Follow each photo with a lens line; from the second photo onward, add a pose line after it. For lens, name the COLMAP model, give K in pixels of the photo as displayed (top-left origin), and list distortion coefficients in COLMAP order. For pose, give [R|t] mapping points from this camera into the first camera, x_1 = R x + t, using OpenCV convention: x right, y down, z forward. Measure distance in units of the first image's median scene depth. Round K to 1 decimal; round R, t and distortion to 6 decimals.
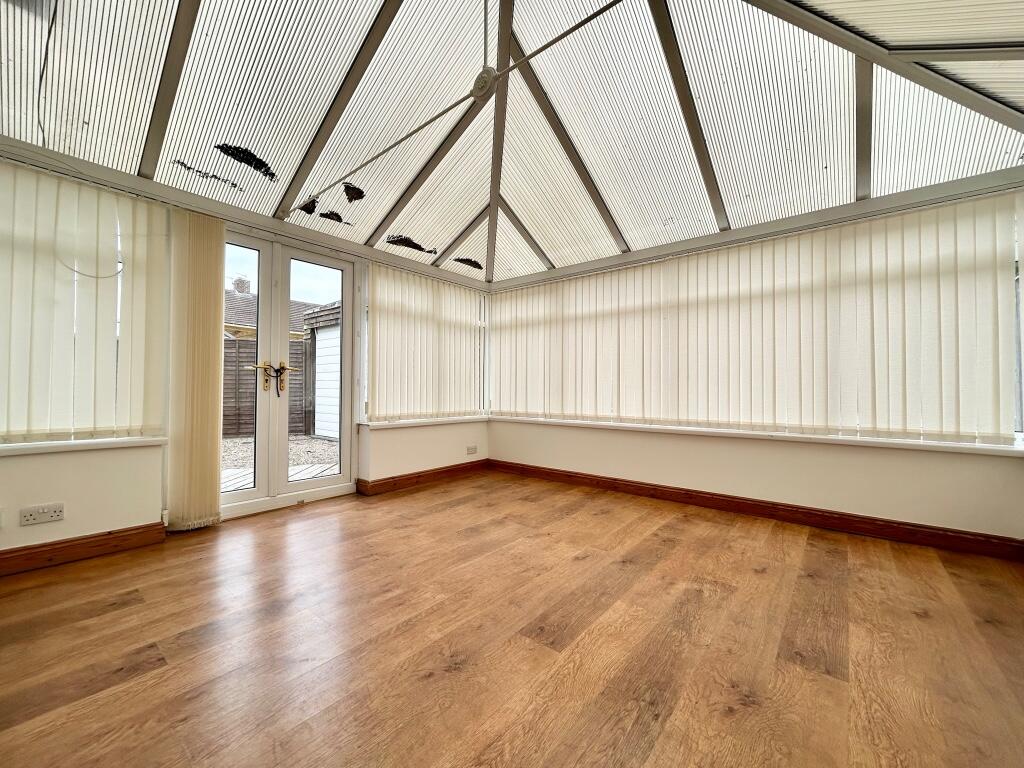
lens RADIAL K [[408.6, 0, 514.7], [0, 408.6, 381.3], [0, 0, 1]] dist [0.001879, 0.000090]
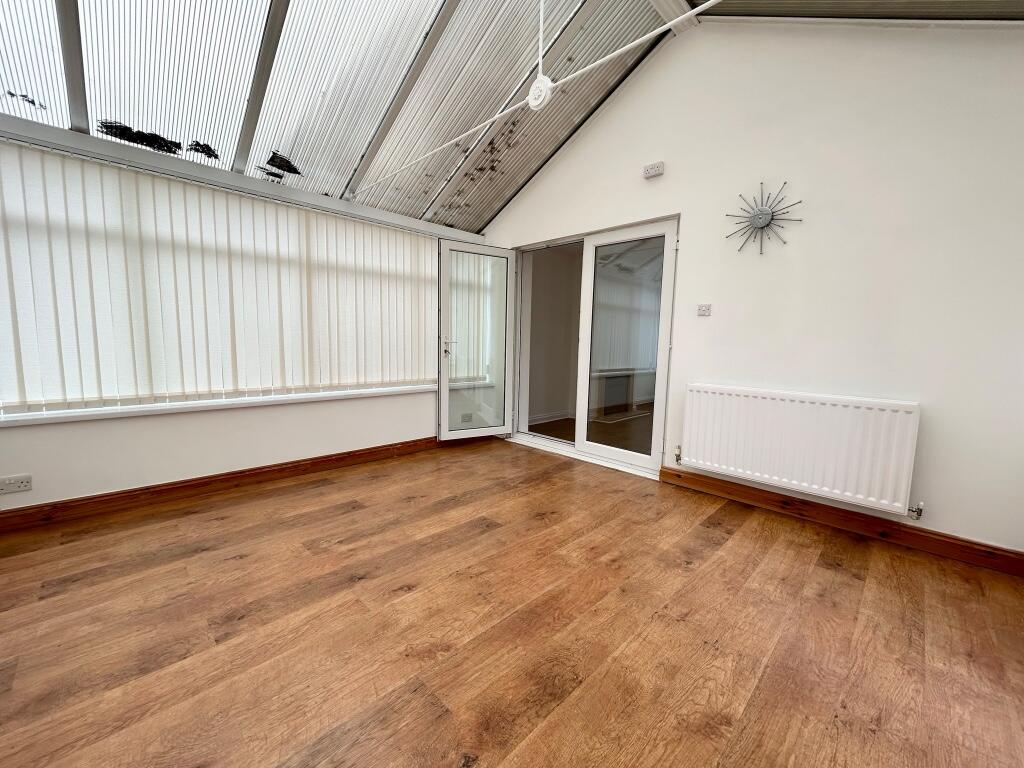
lens RADIAL K [[408.6, 0, 513.5], [0, 408.6, 387.2], [0, 0, 1]] dist [0.001879, 0.000090]
pose [[-0.994703, -0.038319, 0.095384, -0.126481], [-0.029658, 0.995444, 0.090620, -0.042307], [-0.098421, 0.087311, -0.991307, 2.006960]]
